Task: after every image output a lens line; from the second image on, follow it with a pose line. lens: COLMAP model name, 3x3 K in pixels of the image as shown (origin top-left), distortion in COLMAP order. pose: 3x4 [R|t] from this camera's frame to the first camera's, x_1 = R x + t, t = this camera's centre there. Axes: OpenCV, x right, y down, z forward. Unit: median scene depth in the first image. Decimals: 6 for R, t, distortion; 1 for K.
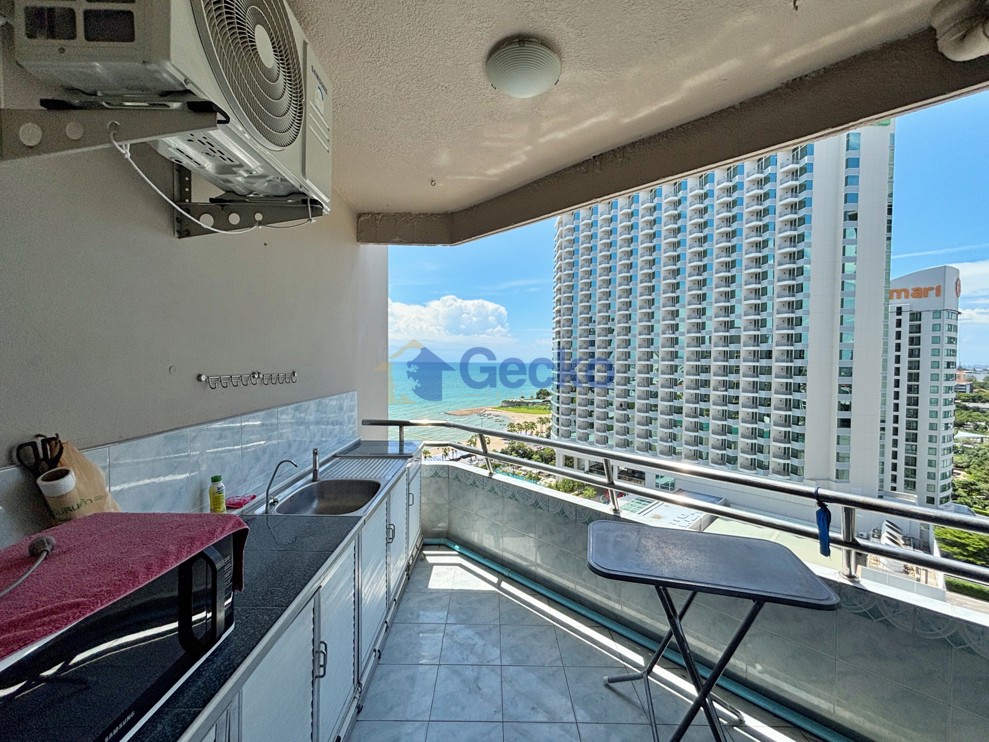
lens RADIAL K [[397.7, 0, 495.8], [0, 397.7, 367.4], [0, 0, 1]] dist [0.001561, 0.000166]
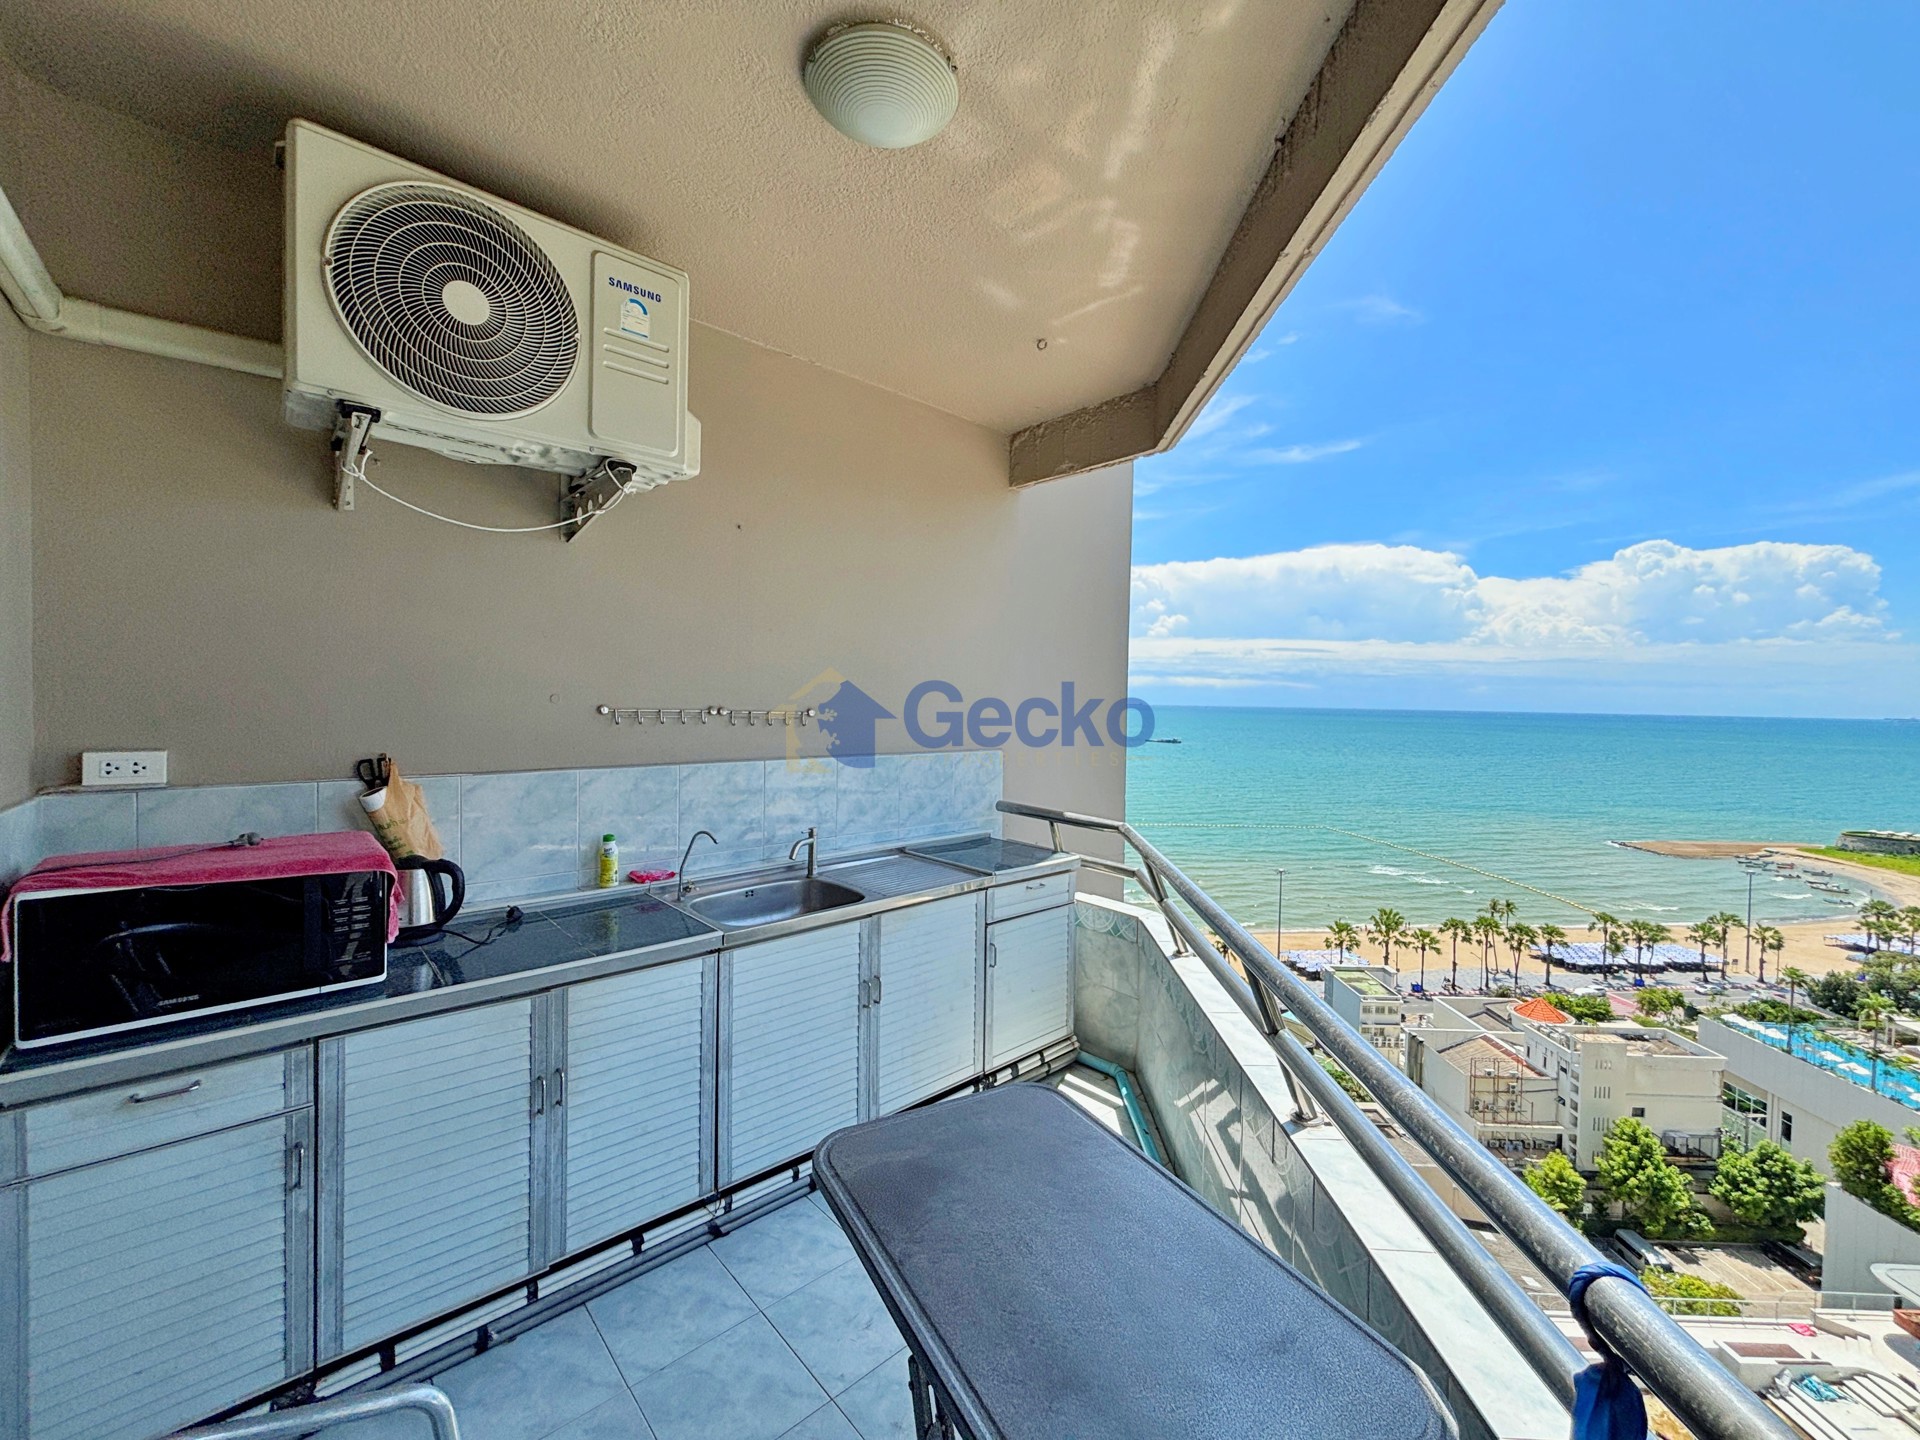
lens RADIAL K [[772.1, 0, 962.6], [0, 772.1, 712.9], [0, 0, 1]] dist [0.001561, 0.000166]
pose [[0.668294, 0.016078, -0.743724, 0.445615], [-0.023097, 0.999733, 0.000859, 0.006768], [0.743539, 0.016603, 0.668487, 0.237376]]
